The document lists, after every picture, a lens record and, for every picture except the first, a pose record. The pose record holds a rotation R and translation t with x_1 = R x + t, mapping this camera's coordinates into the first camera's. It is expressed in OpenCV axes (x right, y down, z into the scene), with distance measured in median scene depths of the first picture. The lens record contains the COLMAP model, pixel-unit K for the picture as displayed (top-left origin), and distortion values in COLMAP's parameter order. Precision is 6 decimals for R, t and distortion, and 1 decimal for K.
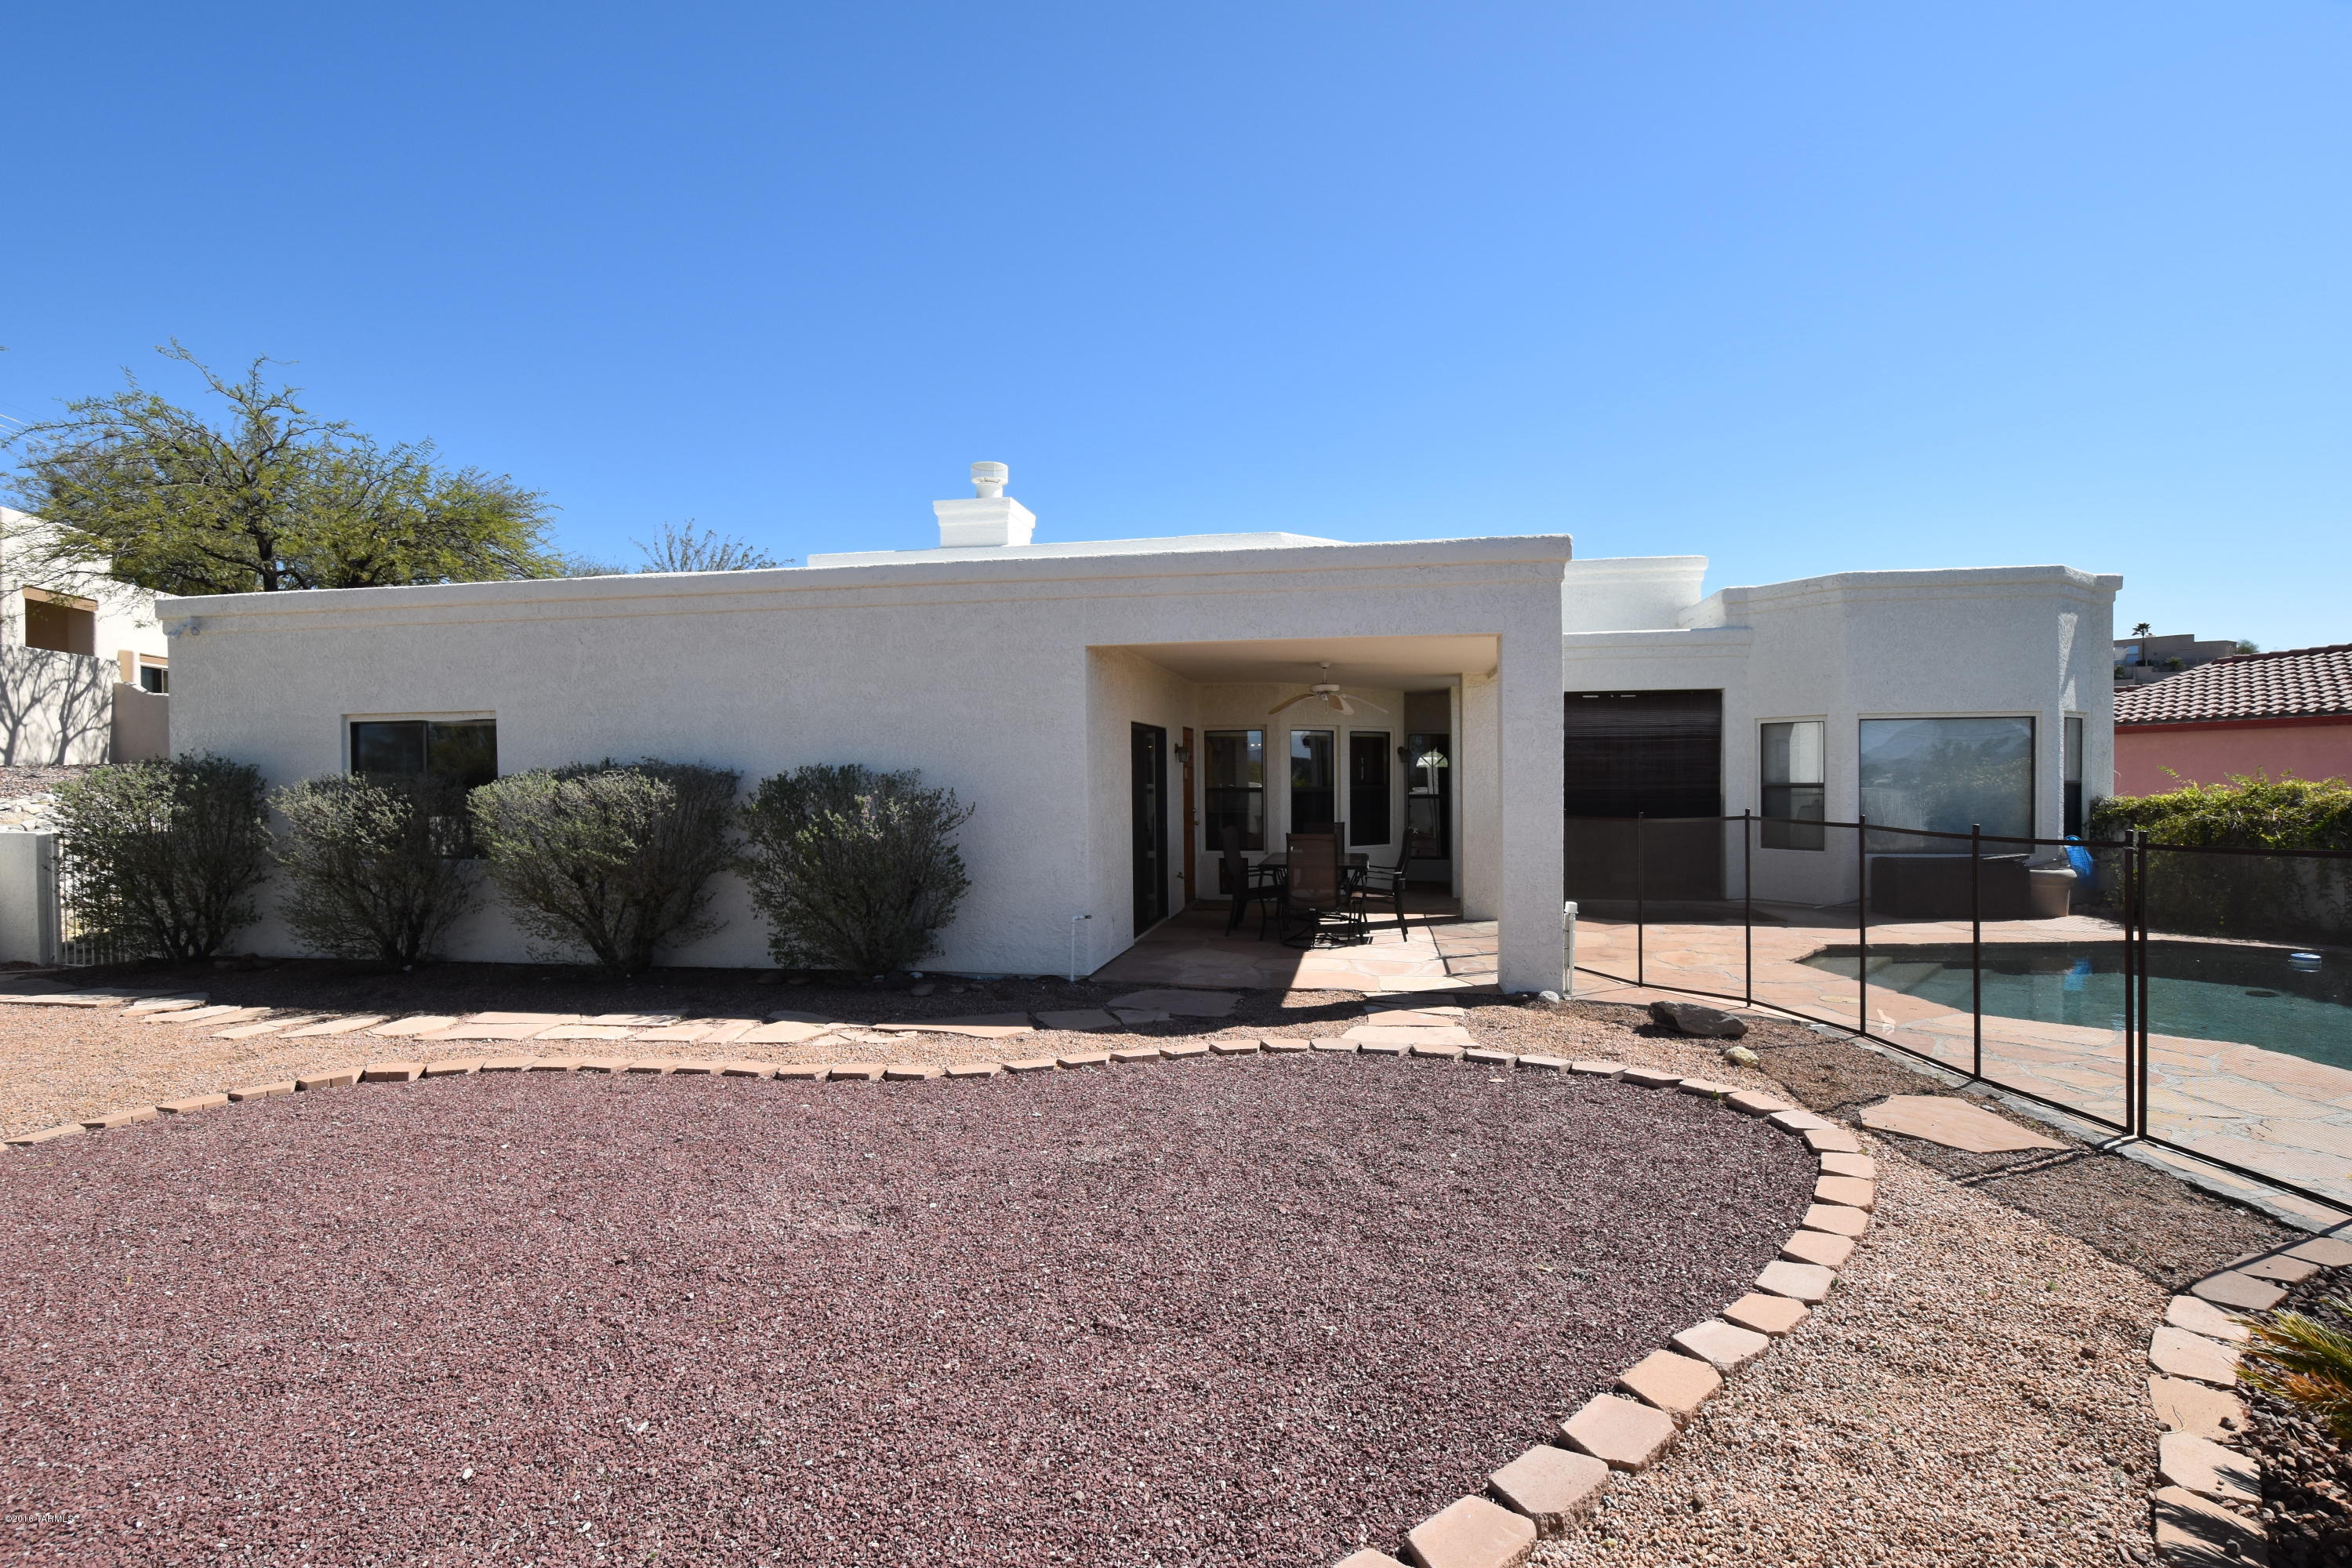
lens RADIAL K [[1120.1, 0, 1180.2], [0, 1120.1, 782.2], [0, 0, 1]] dist [-0.000368, -0.006247]
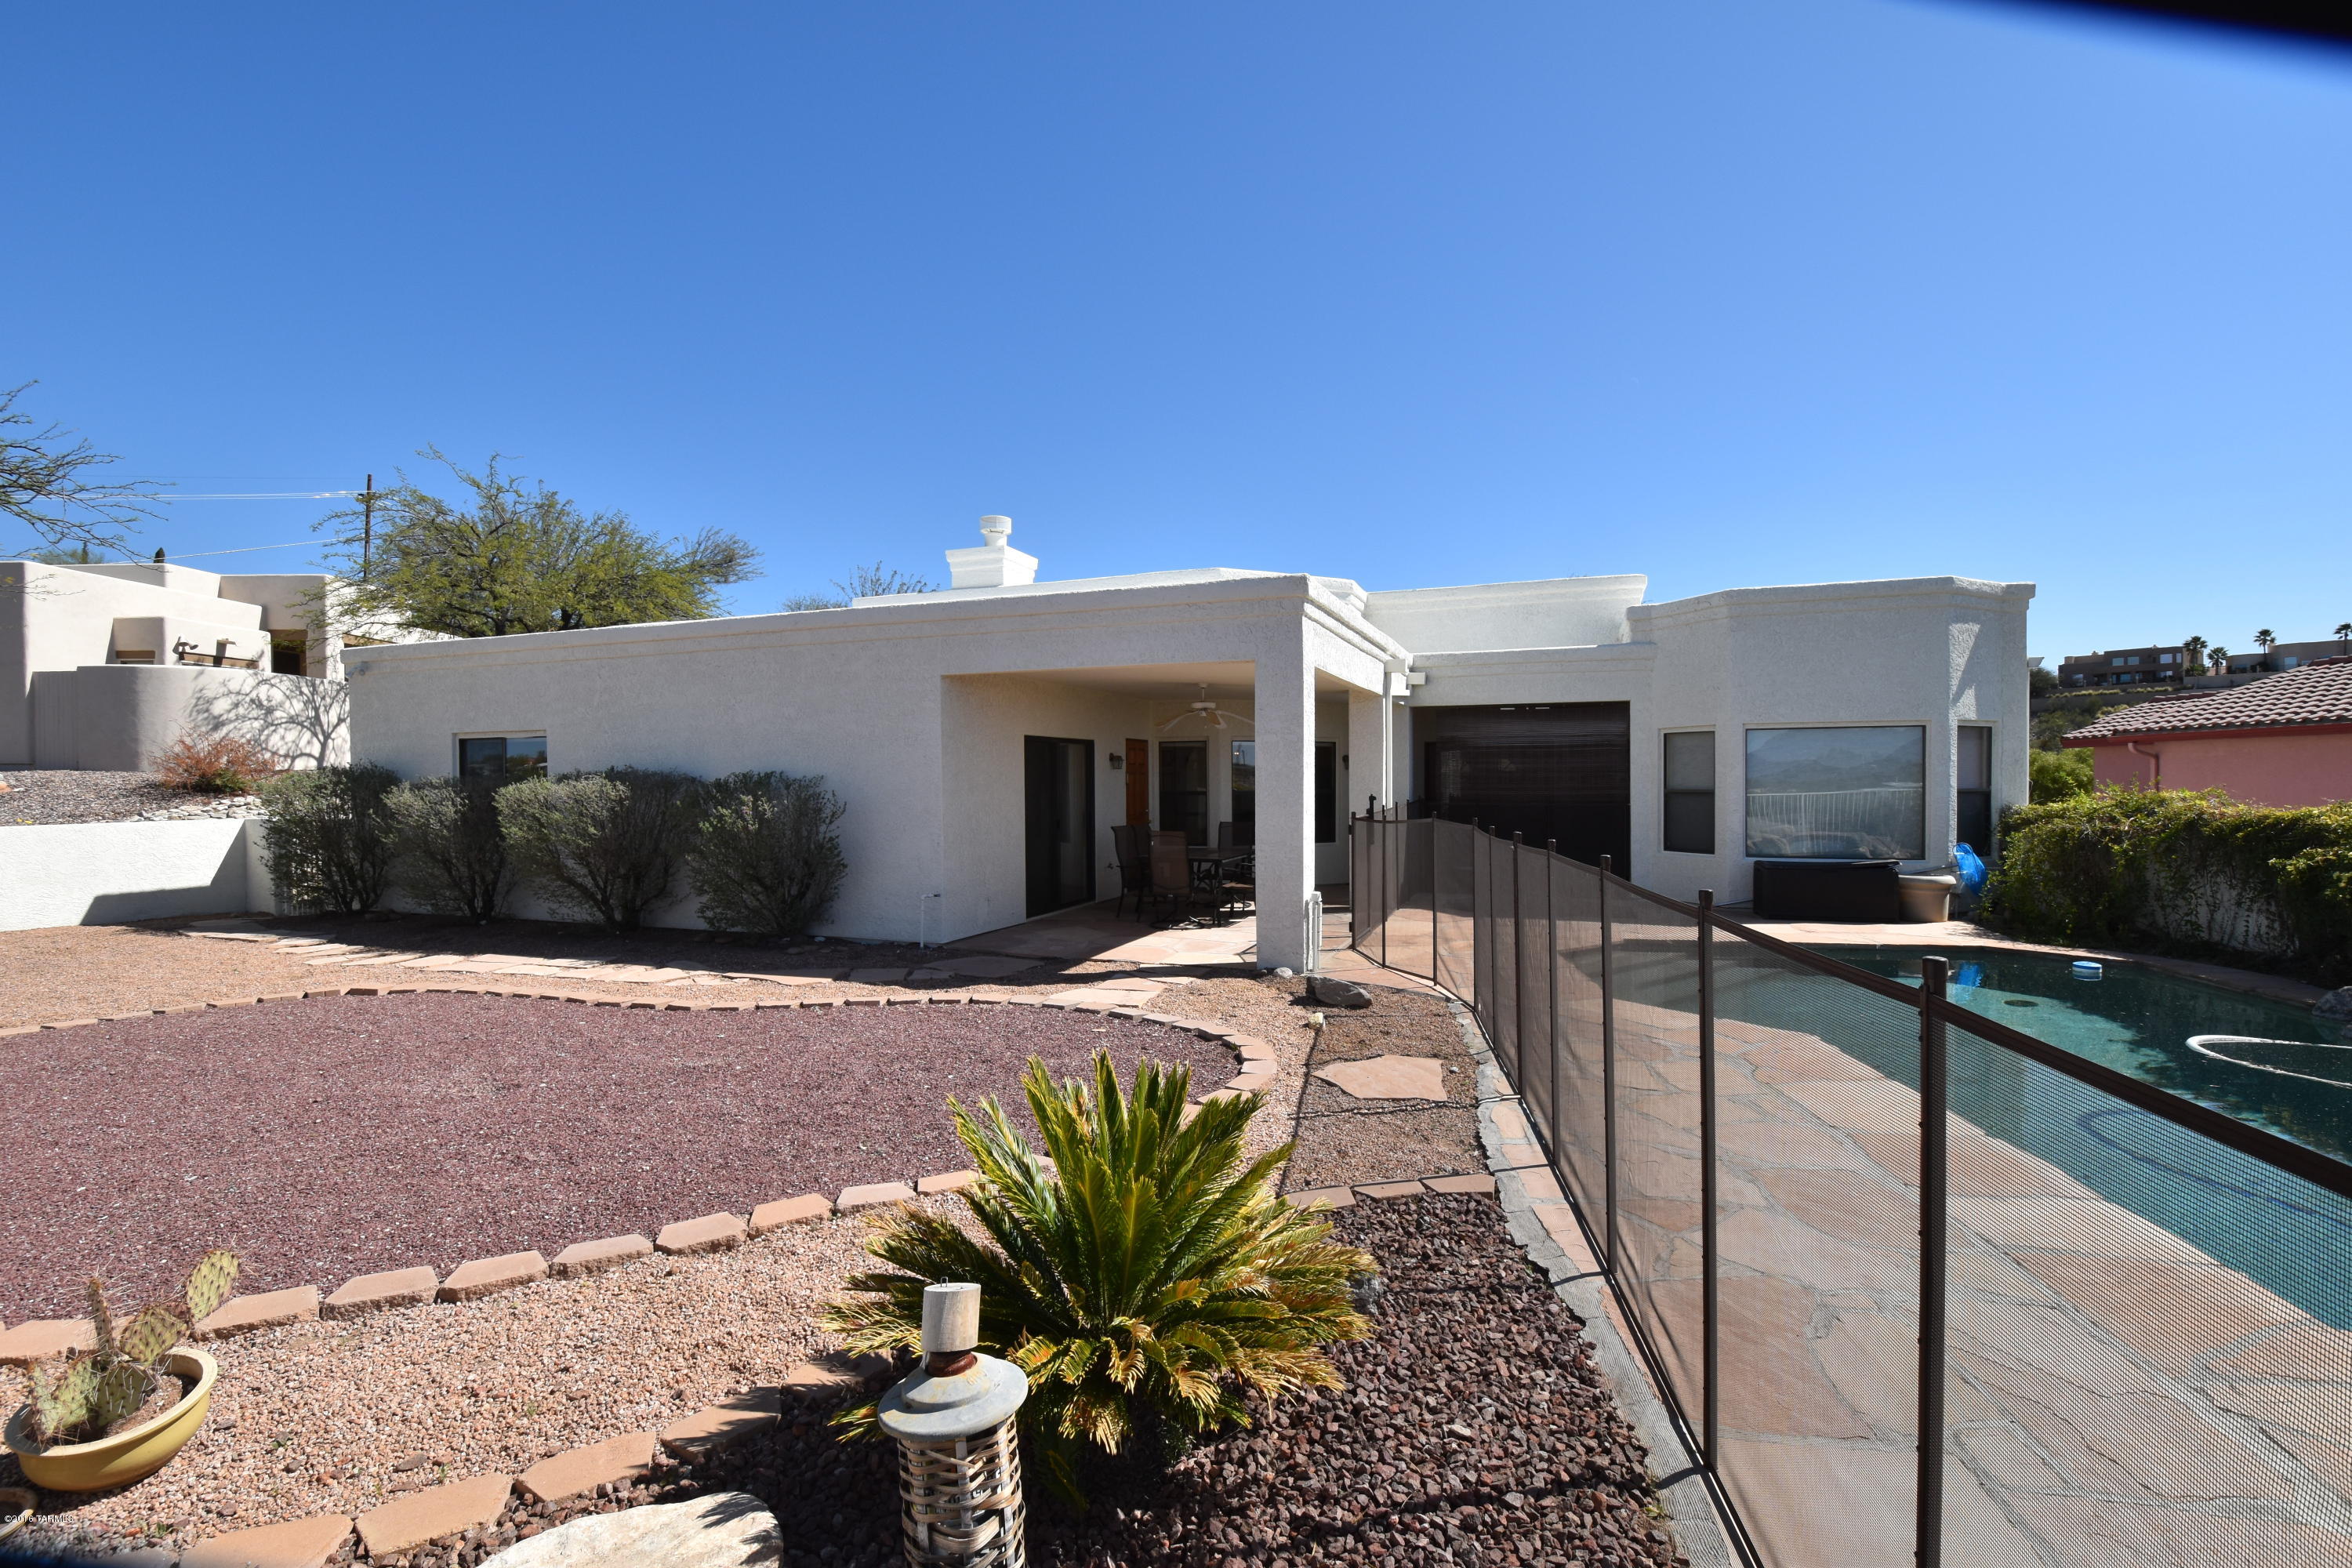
lens RADIAL K [[1025.3, 0, 1173.4], [0, 1025.3, 788.5], [0, 0, 1]] dist [-0.002949, -0.000646]
pose [[0.983582, 0.005019, -0.180392, 0.311483], [-0.004448, 0.999984, 0.003567, -0.001998], [0.180407, -0.002706, 0.983588, -0.051511]]
